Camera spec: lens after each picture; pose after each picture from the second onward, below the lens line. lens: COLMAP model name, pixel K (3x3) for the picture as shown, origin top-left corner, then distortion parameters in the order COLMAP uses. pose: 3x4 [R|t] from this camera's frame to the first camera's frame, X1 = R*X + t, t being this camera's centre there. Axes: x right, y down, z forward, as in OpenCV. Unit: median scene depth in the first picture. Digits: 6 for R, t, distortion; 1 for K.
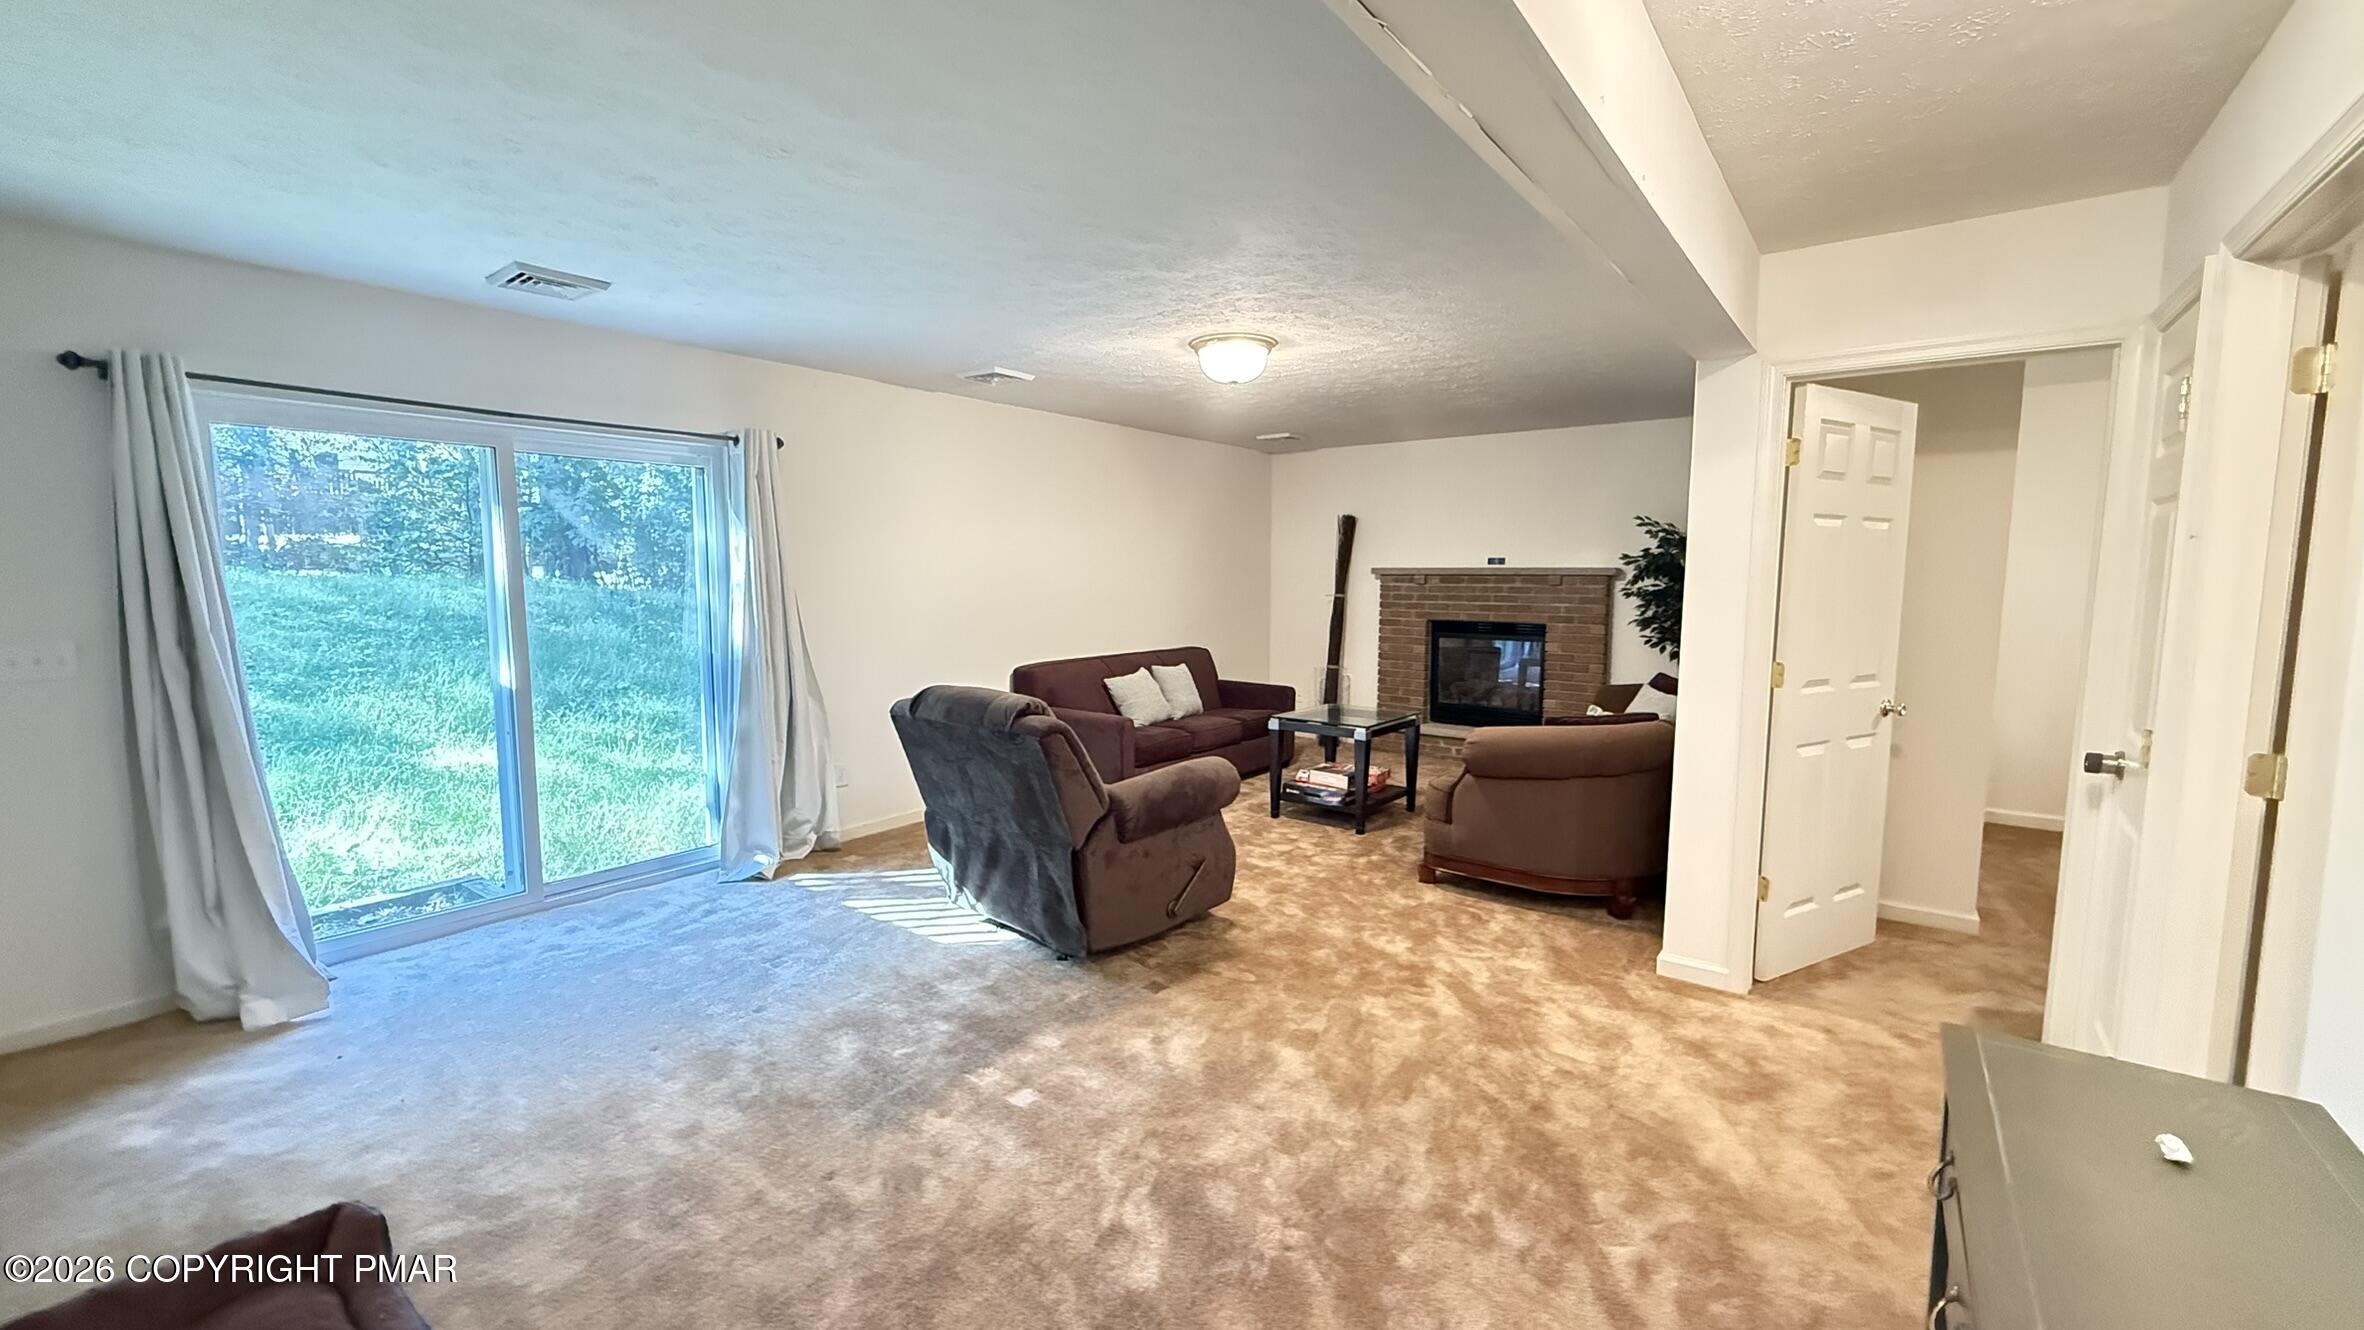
lens RADIAL K [[948.0, 0, 1183.1], [0, 948.0, 667.4], [0, 0, 1]] dist [0.001509, 0.000341]
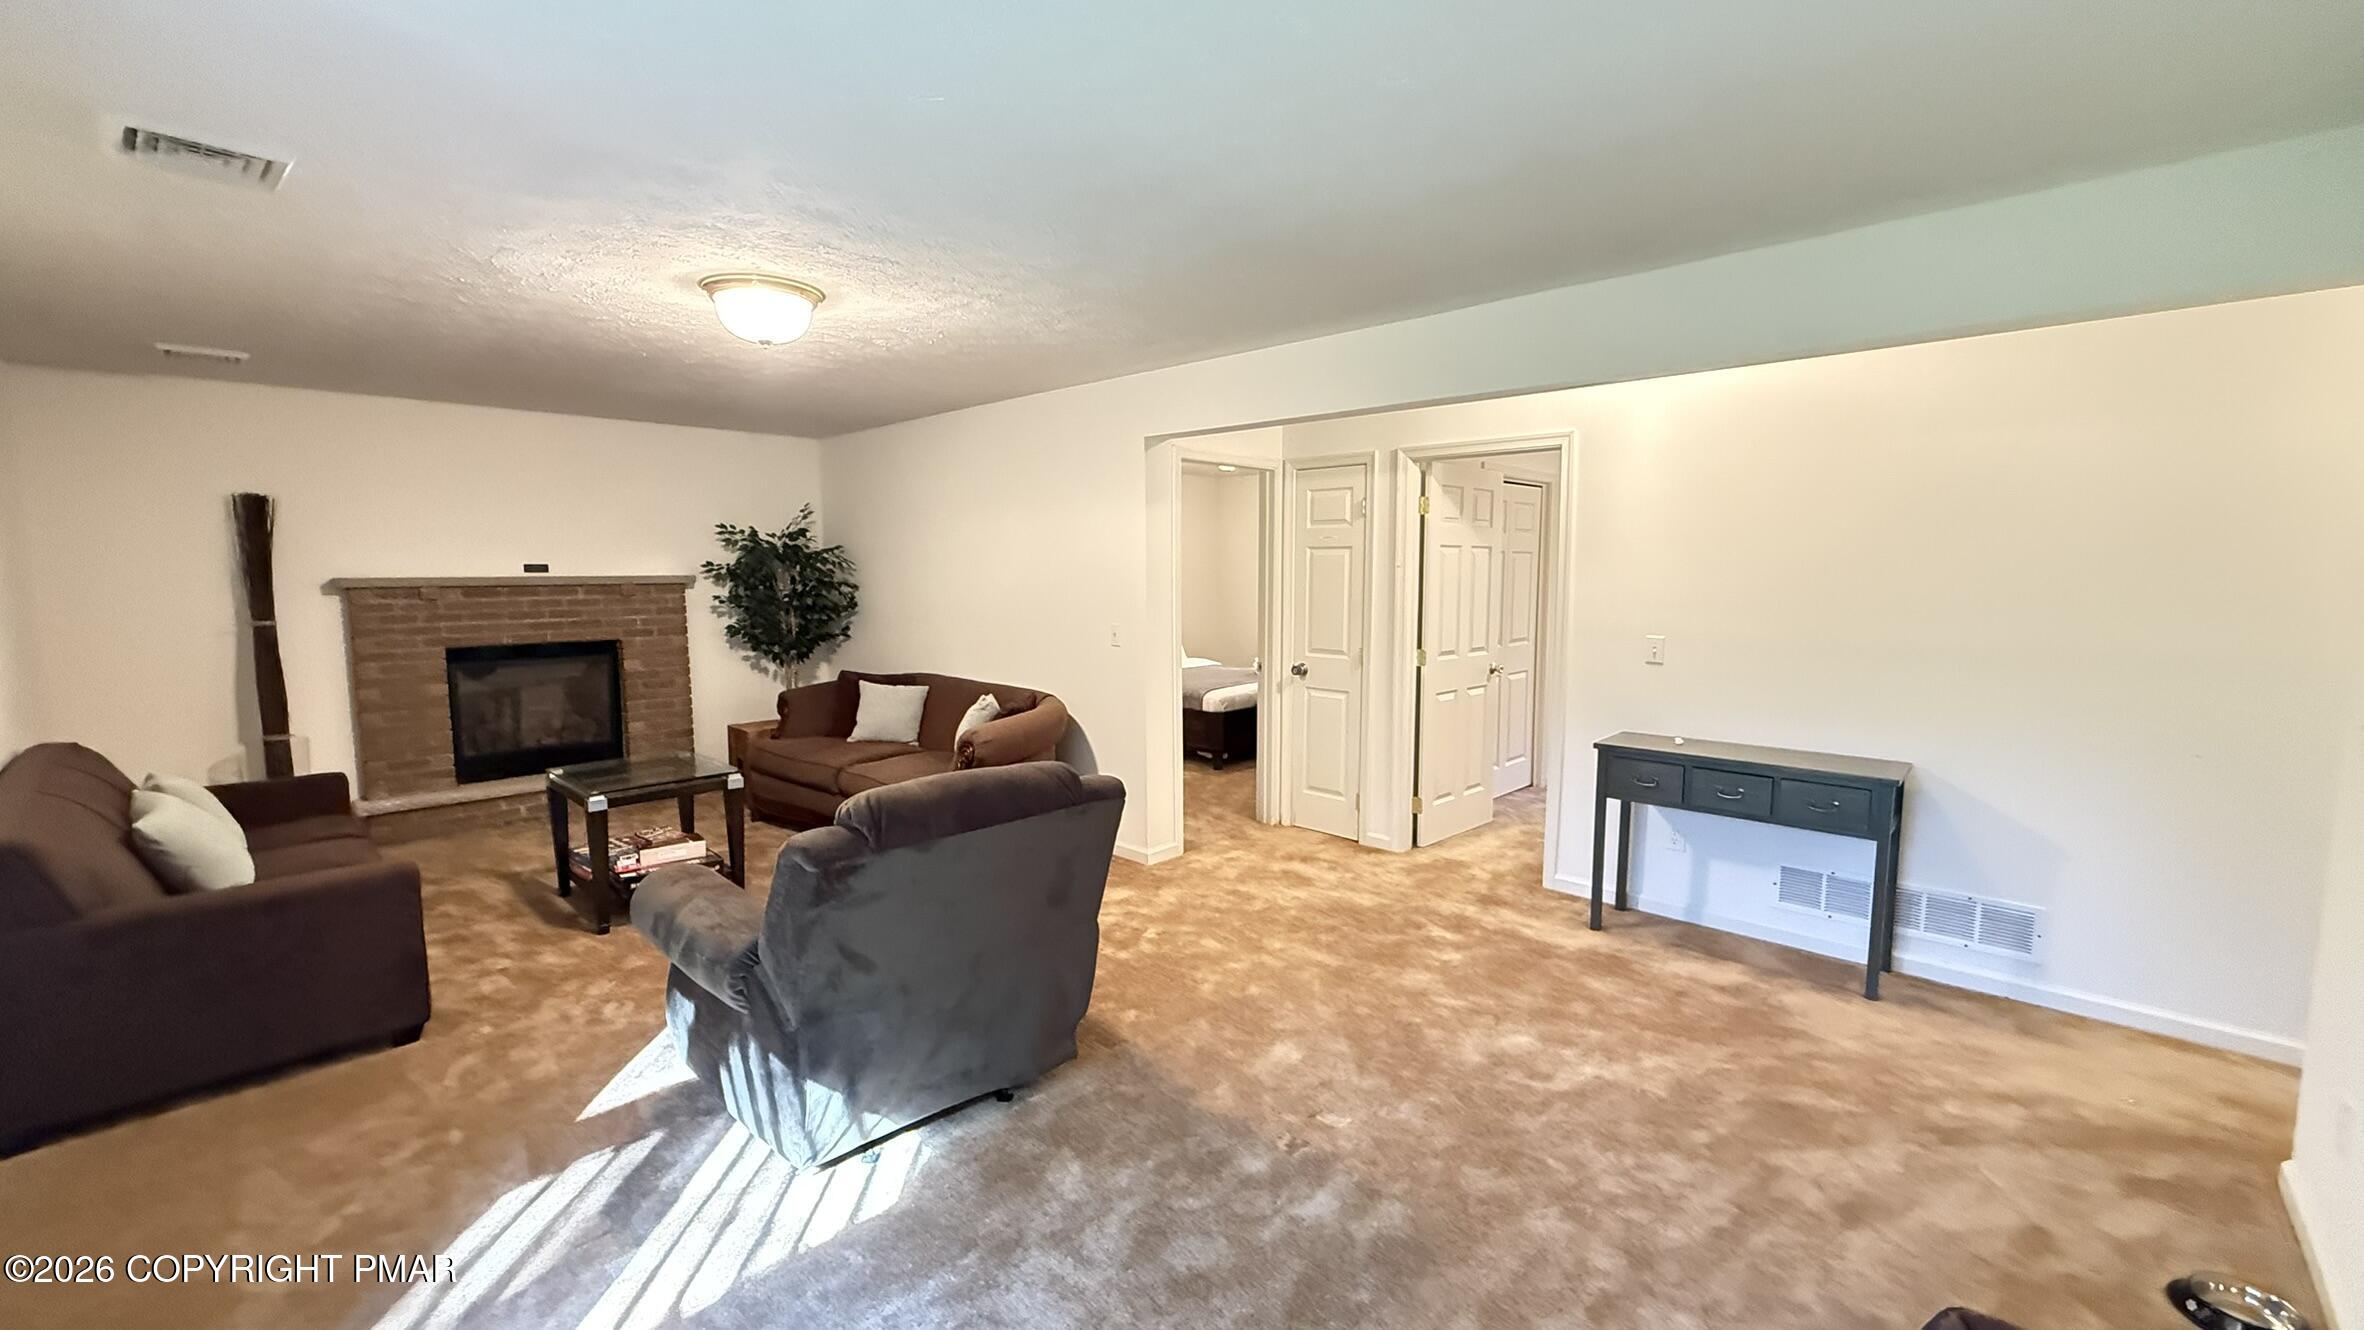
lens RADIAL K [[948.0, 0, 1180.4], [0, 948.0, 661.1], [0, 0, 1]] dist [0.001509, 0.000341]
pose [[0.108209, -0.109138, 0.988119, -0.425689], [0.100315, 0.990081, 0.098369, -0.058077], [-0.989054, 0.088479, 0.118084, 0.364812]]
